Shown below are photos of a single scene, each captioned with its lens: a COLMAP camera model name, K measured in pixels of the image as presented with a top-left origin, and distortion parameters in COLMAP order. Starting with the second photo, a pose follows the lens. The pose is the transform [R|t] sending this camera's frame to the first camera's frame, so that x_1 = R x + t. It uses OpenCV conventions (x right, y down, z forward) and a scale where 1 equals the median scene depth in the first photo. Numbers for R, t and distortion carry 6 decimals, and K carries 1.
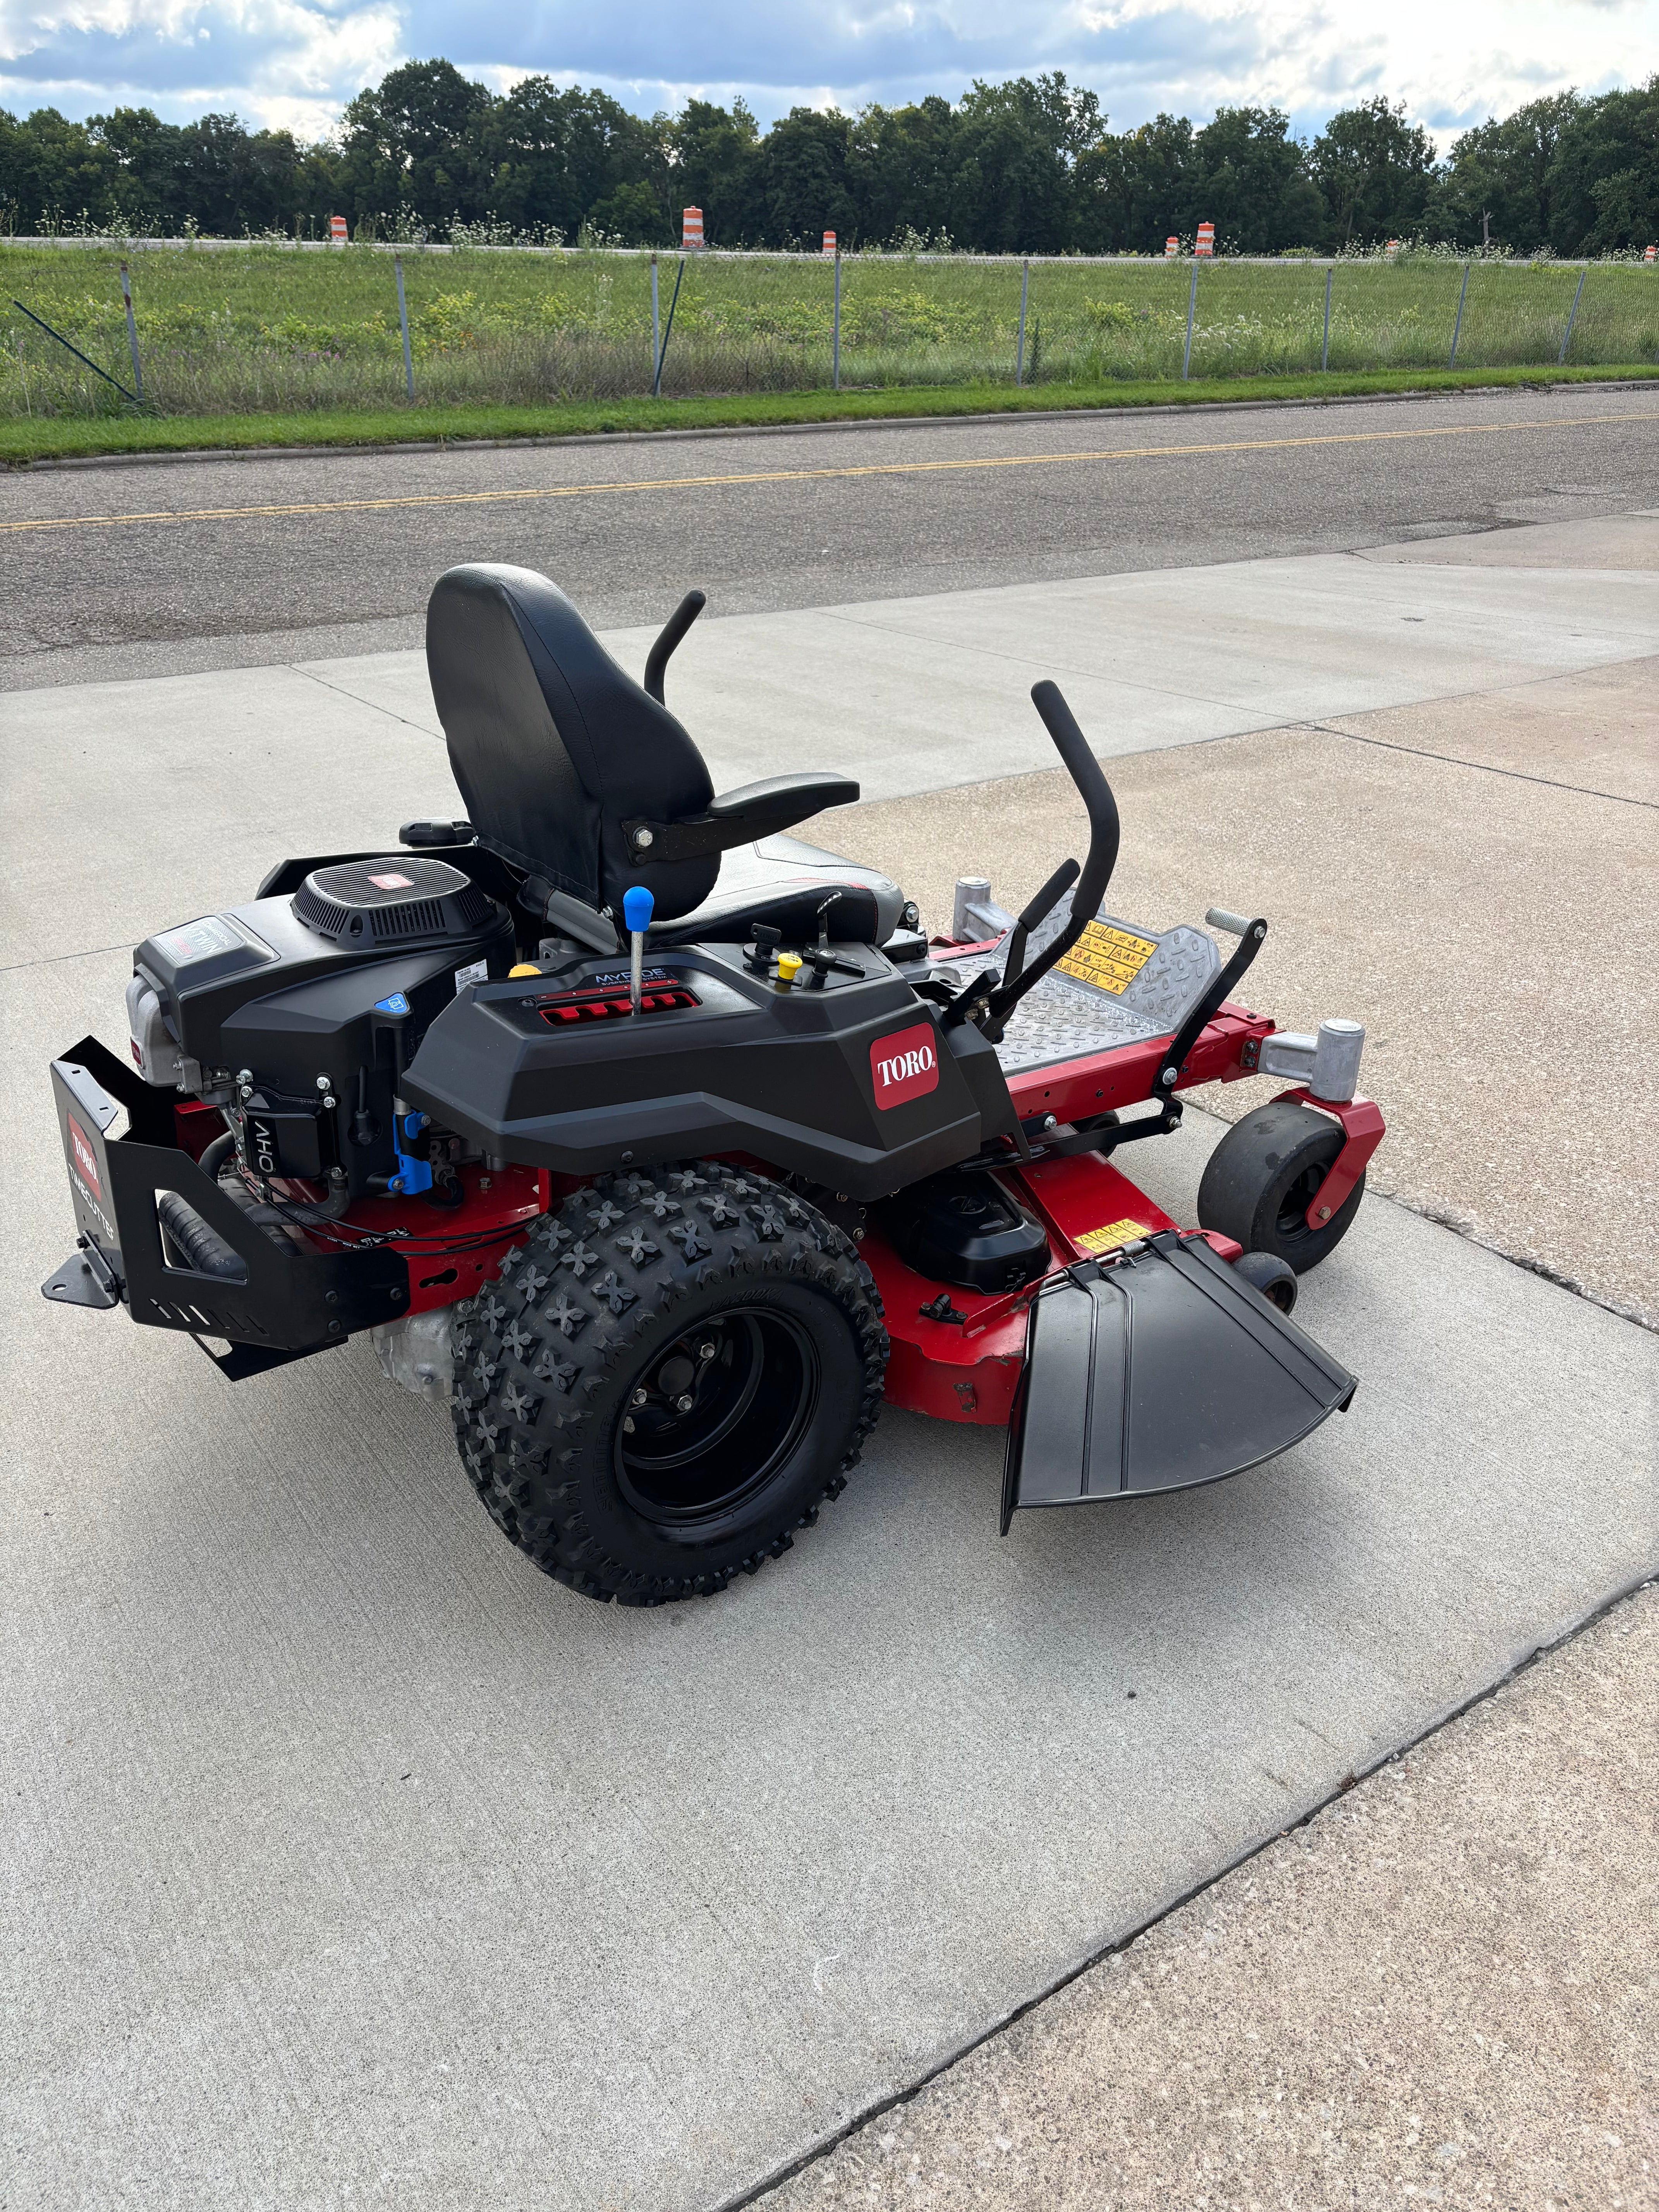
lens RADIAL K [[1675.7, 0, 824.5], [0, 1675.7, 1080.9], [0, 0, 1]] dist [0.067648, -0.079473]
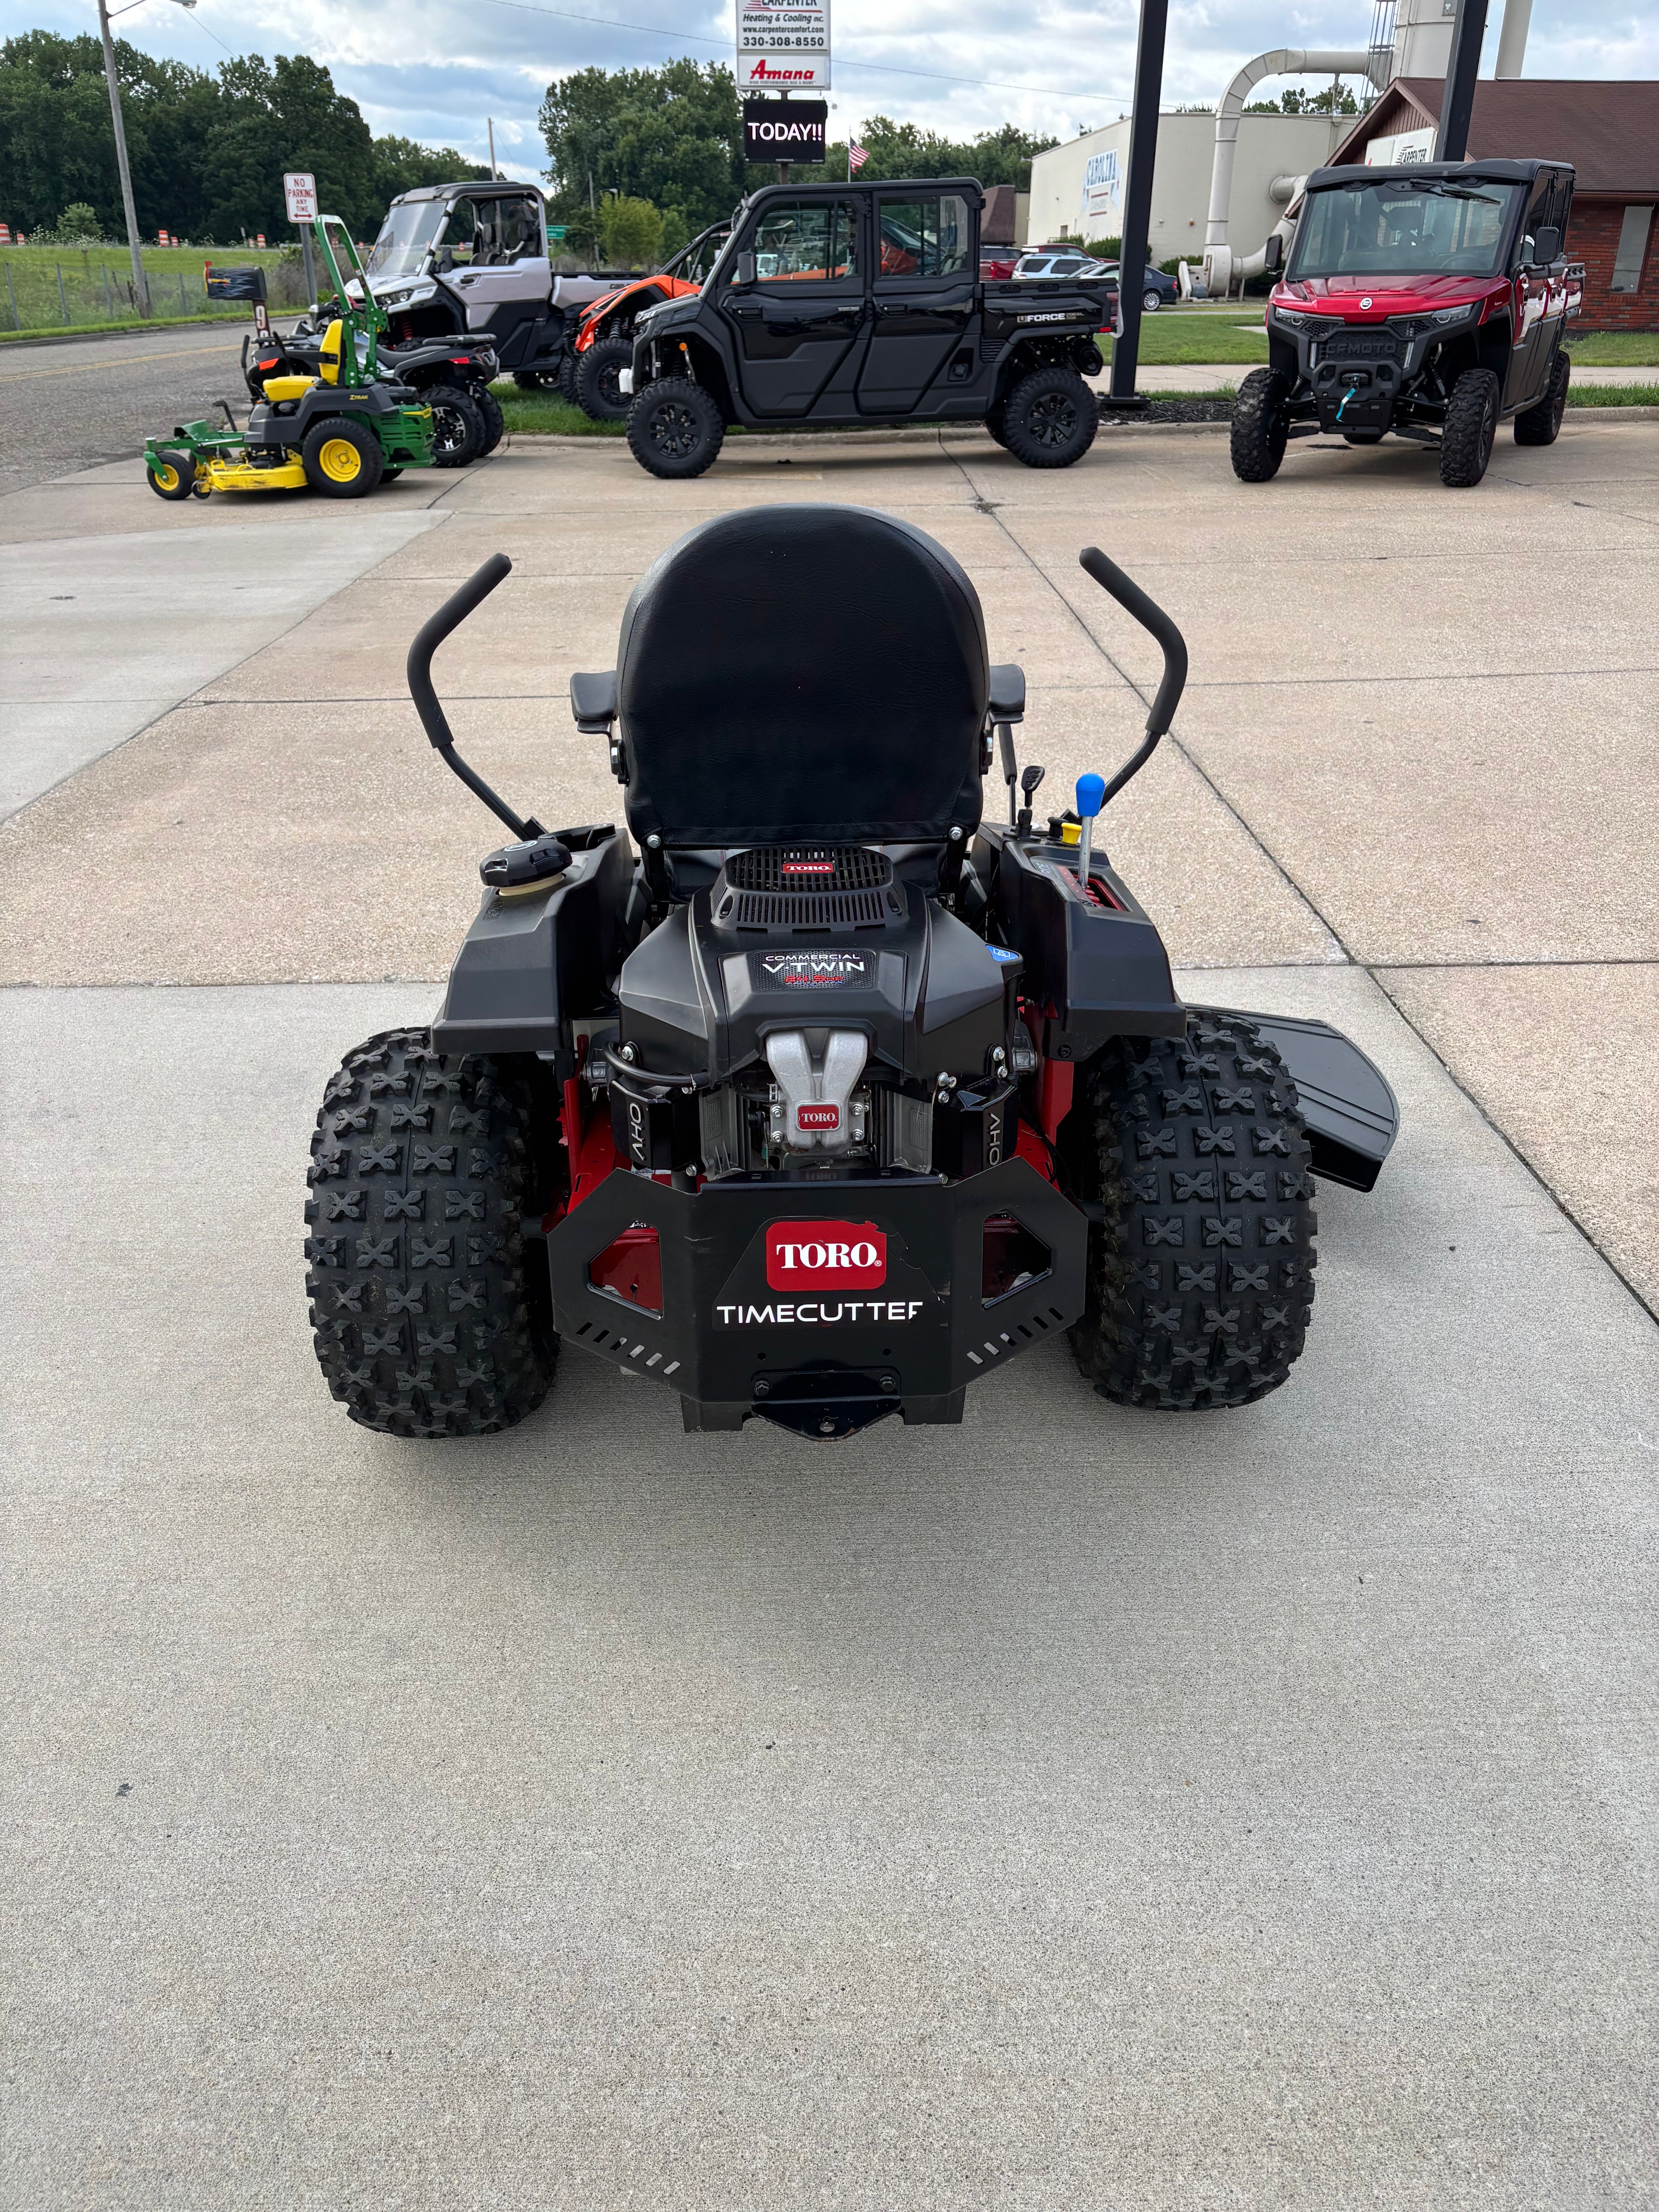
lens RADIAL K [[1675.7, 0, 844.9], [0, 1675.7, 1072.8], [0, 0, 1]] dist [0.067648, -0.079473]
pose [[0.547755, -0.363712, 0.753444, -0.239835], [0.359047, 0.915607, 0.180966, -0.043151], [-0.755678, 0.171397, 0.632118, 0.107969]]
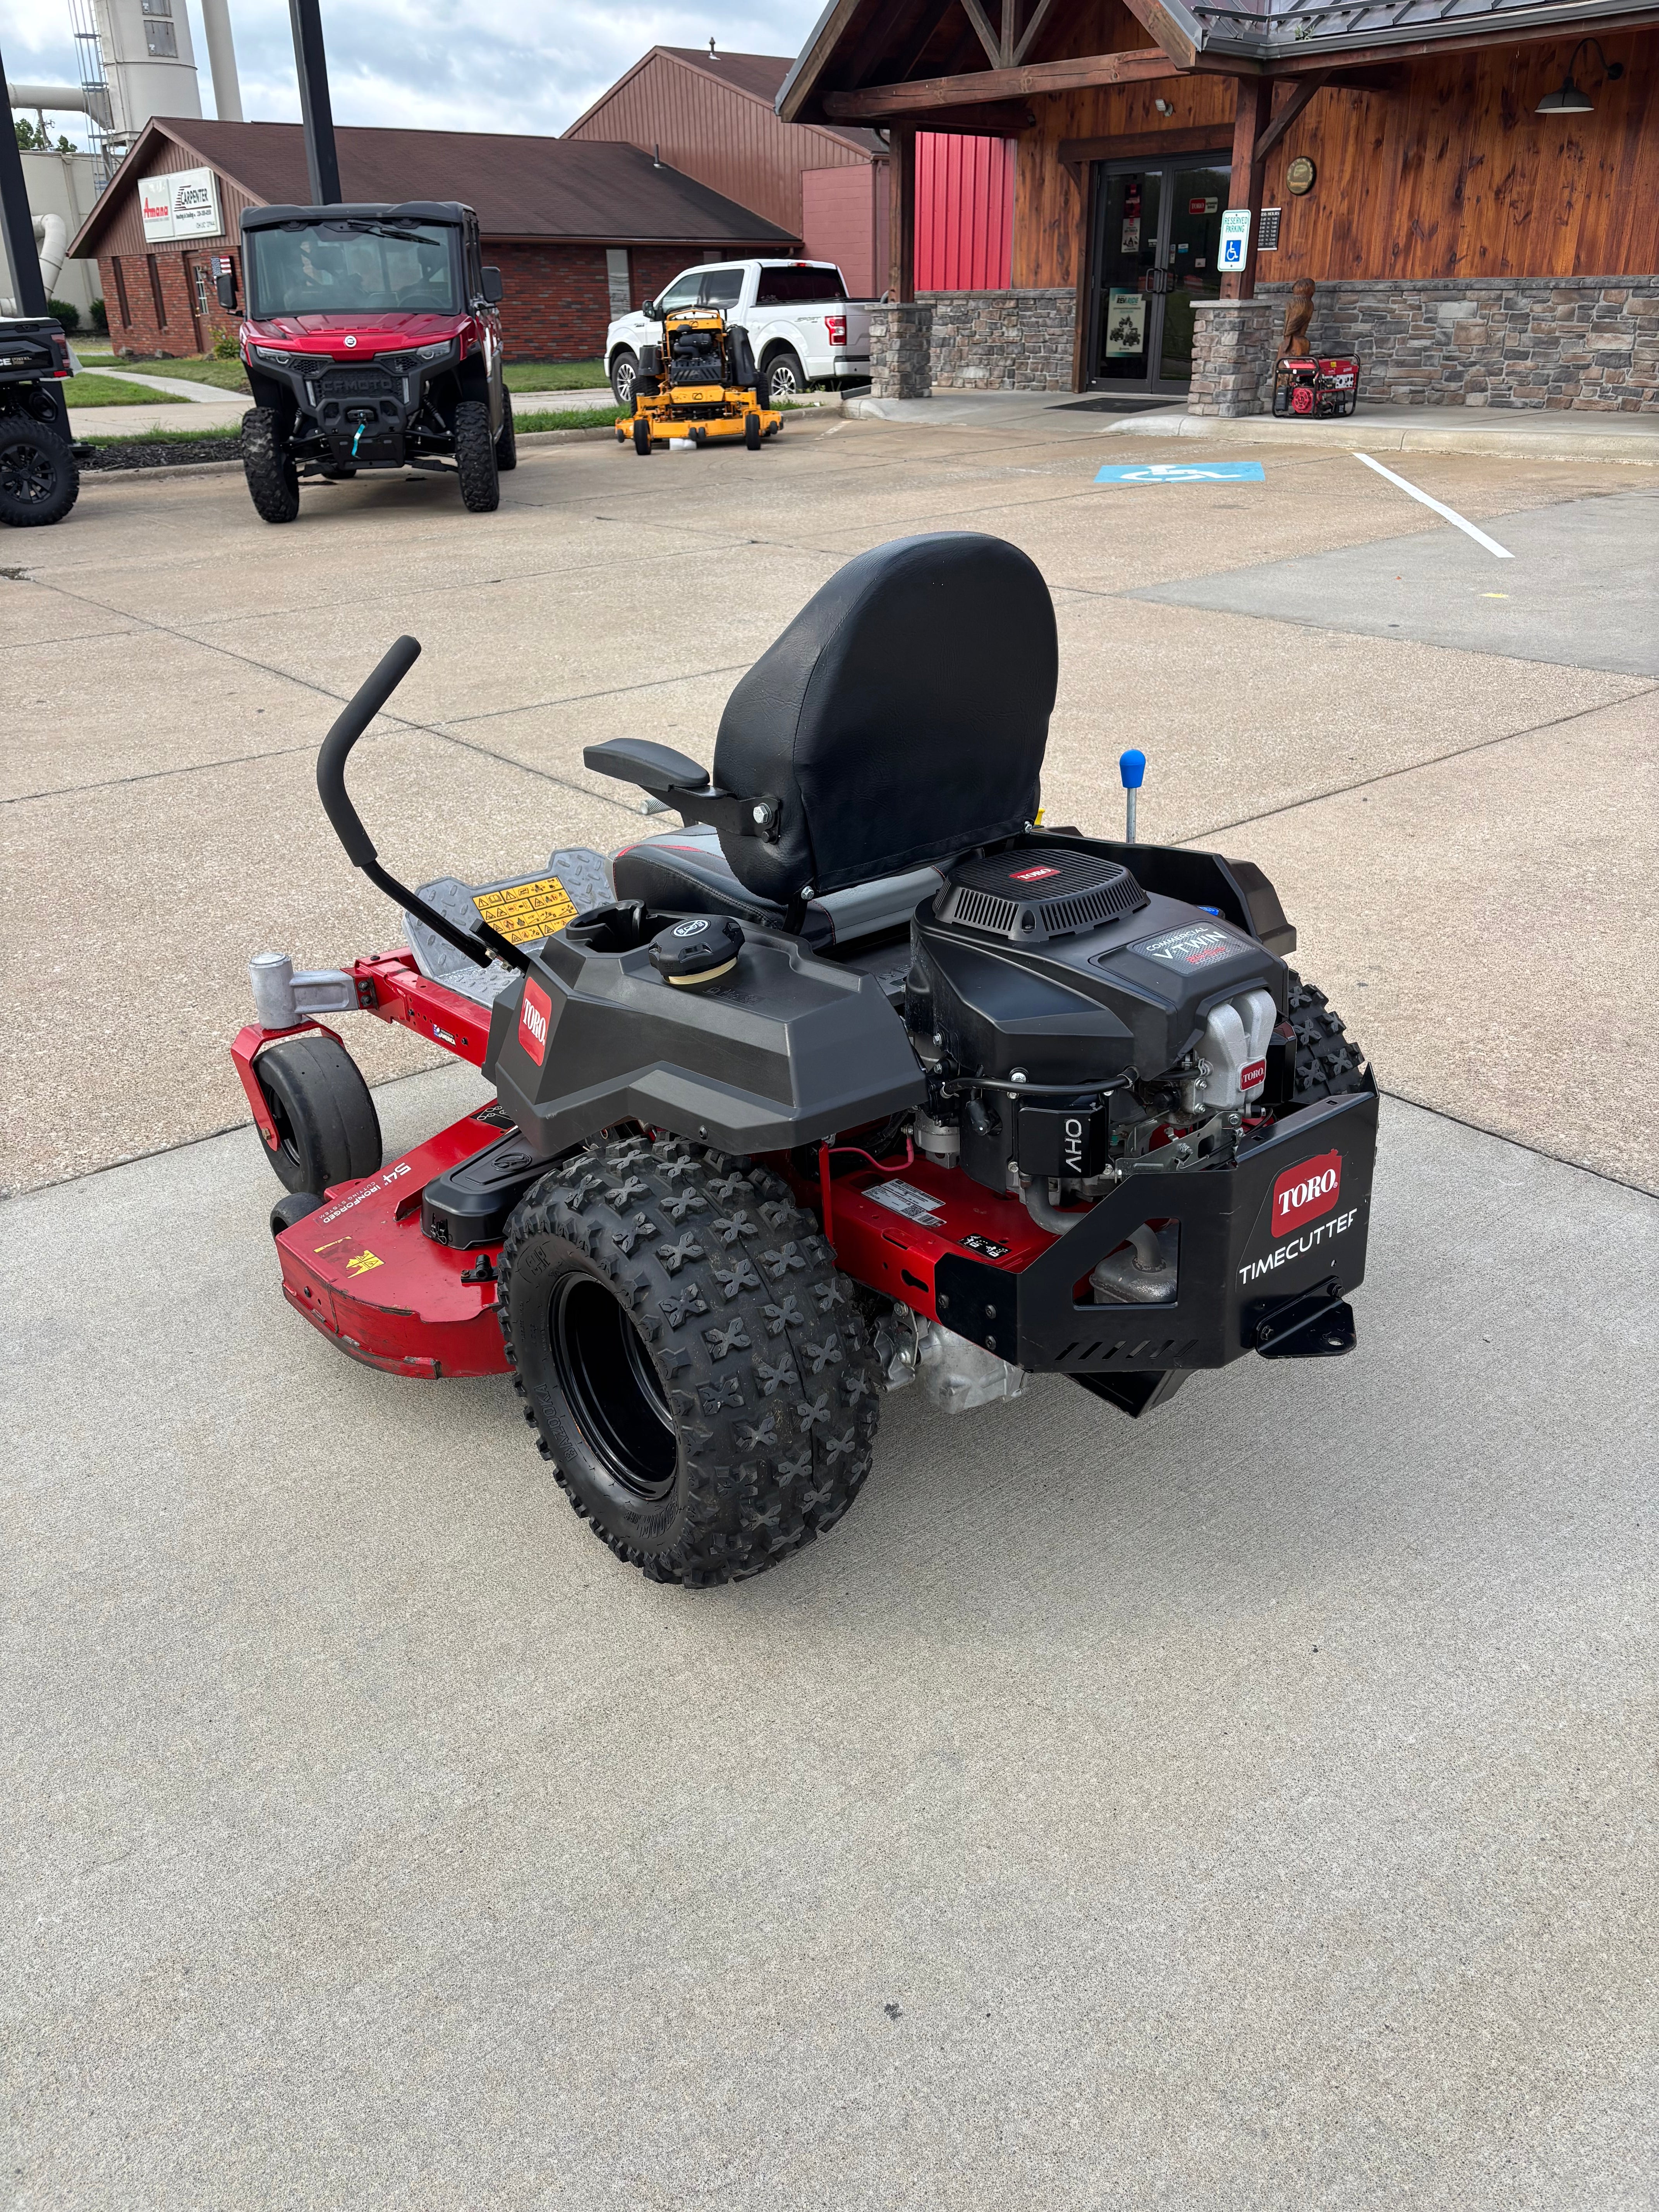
lens RADIAL K [[1675.7, 0, 828.2], [0, 1675.7, 1075.6], [0, 0, 1]] dist [0.067648, -0.079473]
pose [[-0.064763, -0.421396, 0.904561, -0.286317], [0.439071, 0.801972, 0.405040, -0.114751], [-0.896115, 0.423398, 0.133084, 0.255180]]
